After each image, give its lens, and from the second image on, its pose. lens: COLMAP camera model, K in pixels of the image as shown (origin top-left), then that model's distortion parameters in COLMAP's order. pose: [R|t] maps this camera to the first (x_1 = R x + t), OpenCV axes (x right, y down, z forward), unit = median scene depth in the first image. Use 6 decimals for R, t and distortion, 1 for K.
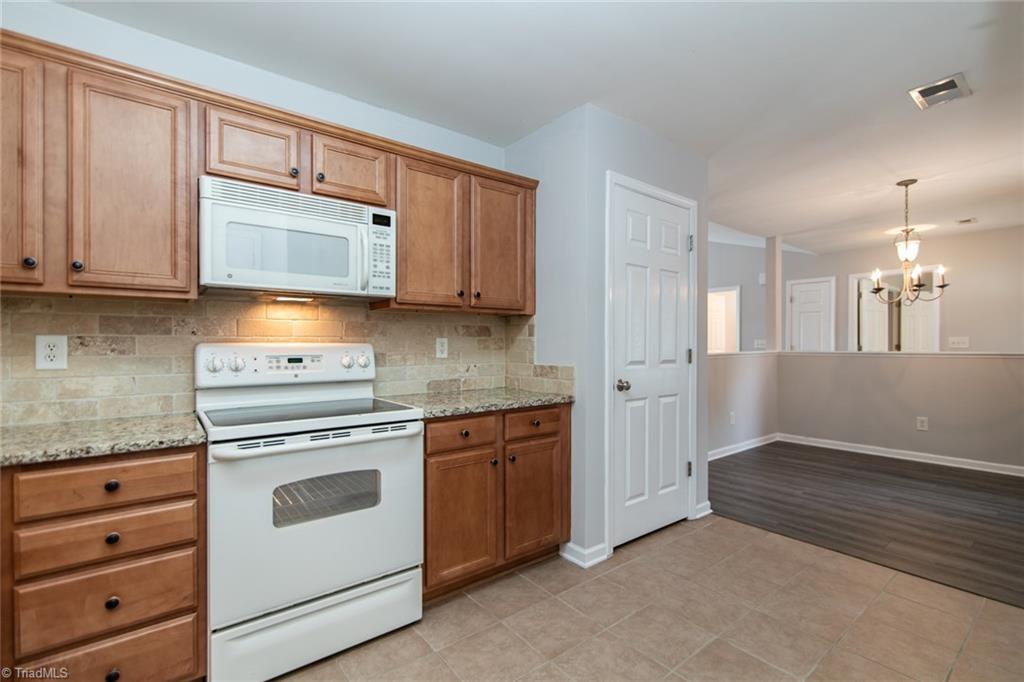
lens RADIAL K [[461.2, 0, 515.4], [0, 461.2, 343.7], [0, 0, 1]] dist [0.000894, -0.000156]
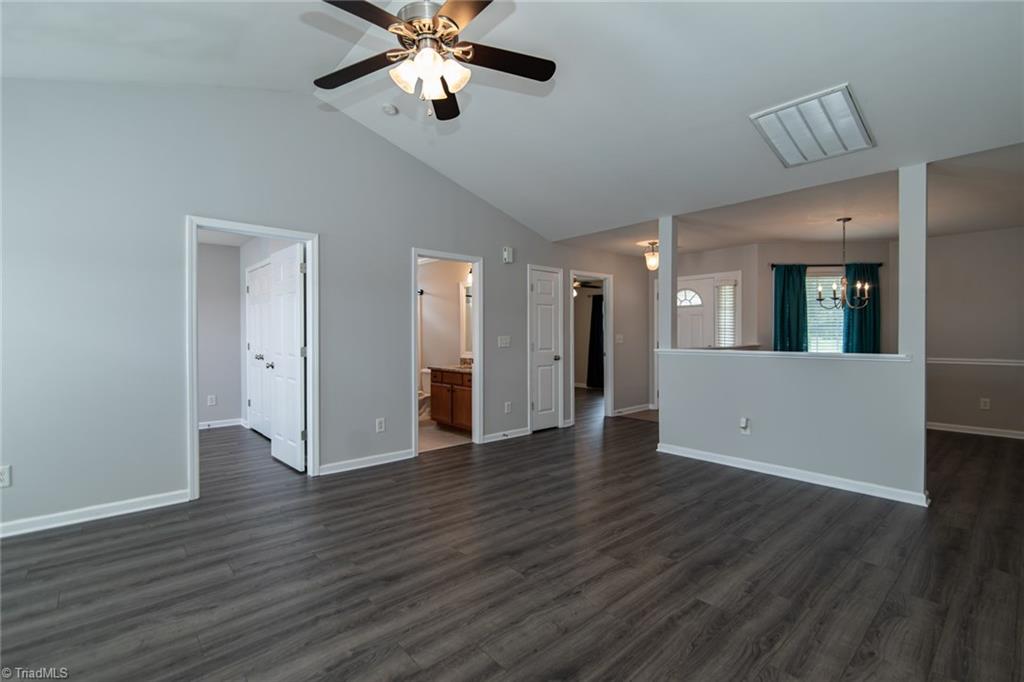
lens RADIAL K [[461.2, 0, 515.6], [0, 461.2, 340.2], [0, 0, 1]] dist [0.000894, -0.000156]
pose [[-0.061387, -0.005829, 0.998097, -0.656754], [0.004936, 0.999969, 0.006143, -0.018724], [-0.998102, 0.005304, -0.061357, 3.117291]]
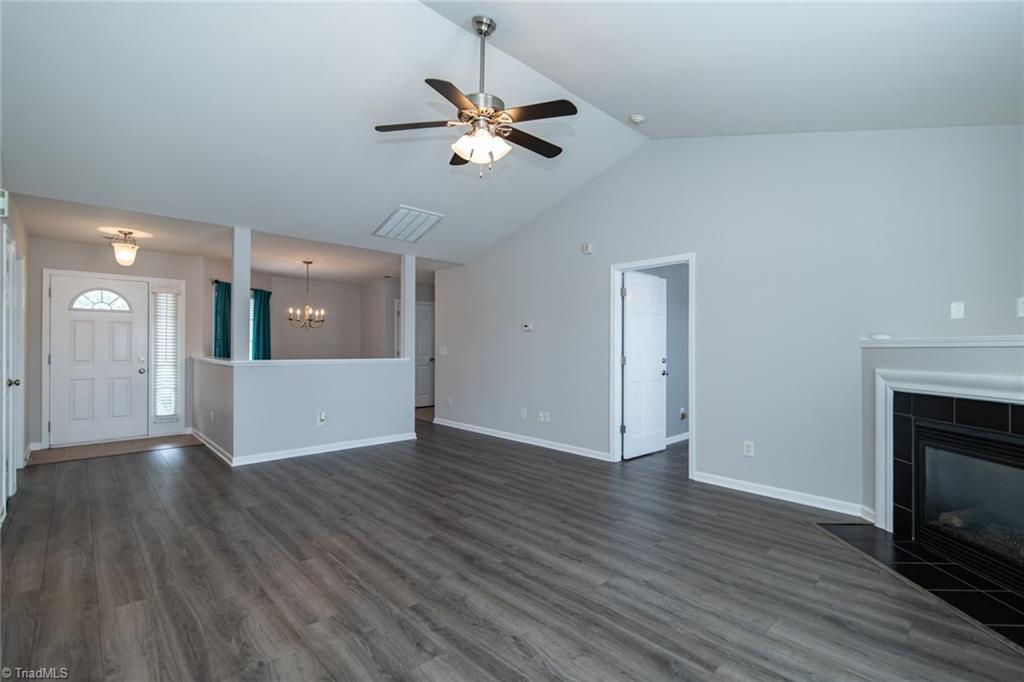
lens RADIAL K [[461.2, 0, 516.7], [0, 461.2, 346.8], [0, 0, 1]] dist [0.000894, -0.000156]
pose [[-0.995526, -0.000644, -0.094483, 0.305676], [-0.000782, 0.999999, 0.001425, -0.028607], [0.094482, 0.001492, -0.995525, 4.430319]]
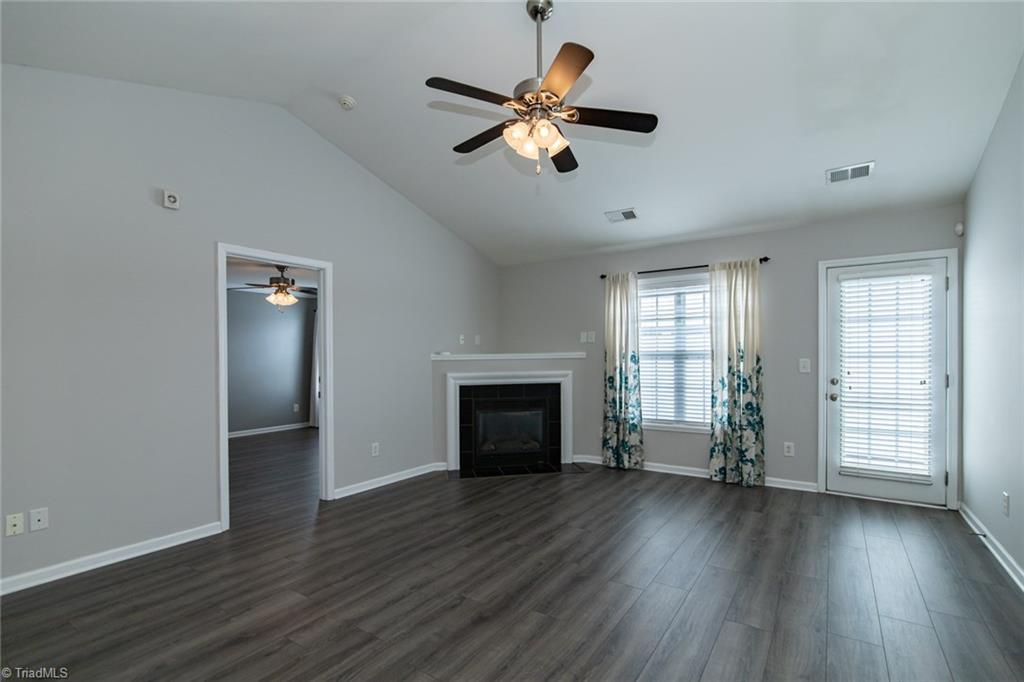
lens RADIAL K [[461.2, 0, 515.1], [0, 461.2, 361.4], [0, 0, 1]] dist [0.000894, -0.000156]
pose [[0.302384, 0.008259, -0.953151, 1.292698], [0.004496, 0.999939, 0.010091, -0.040070], [0.953176, -0.007337, 0.302328, 2.852373]]
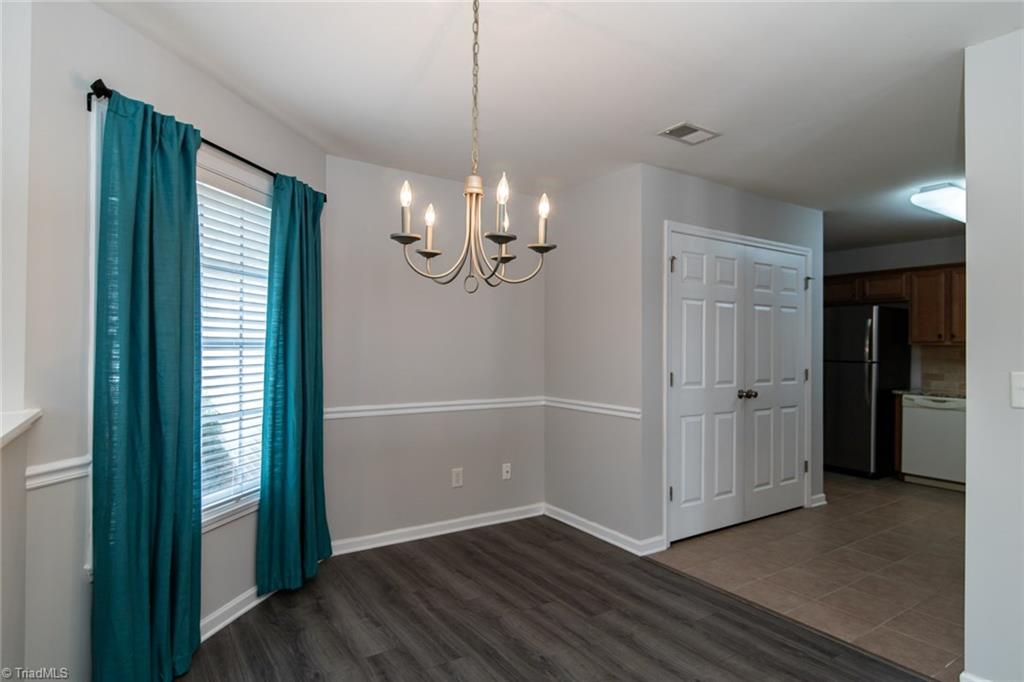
lens RADIAL K [[546.1, 0, 508.0], [0, 546.1, 343.5], [0, 0, 1]] dist [-0.014772, -0.000548]
pose [[-0.996072, -0.005619, 0.088369, 1.199461], [-0.005624, 0.999984, 0.000191, -0.064922], [-0.088368, -0.000307, -0.996088, 2.214936]]
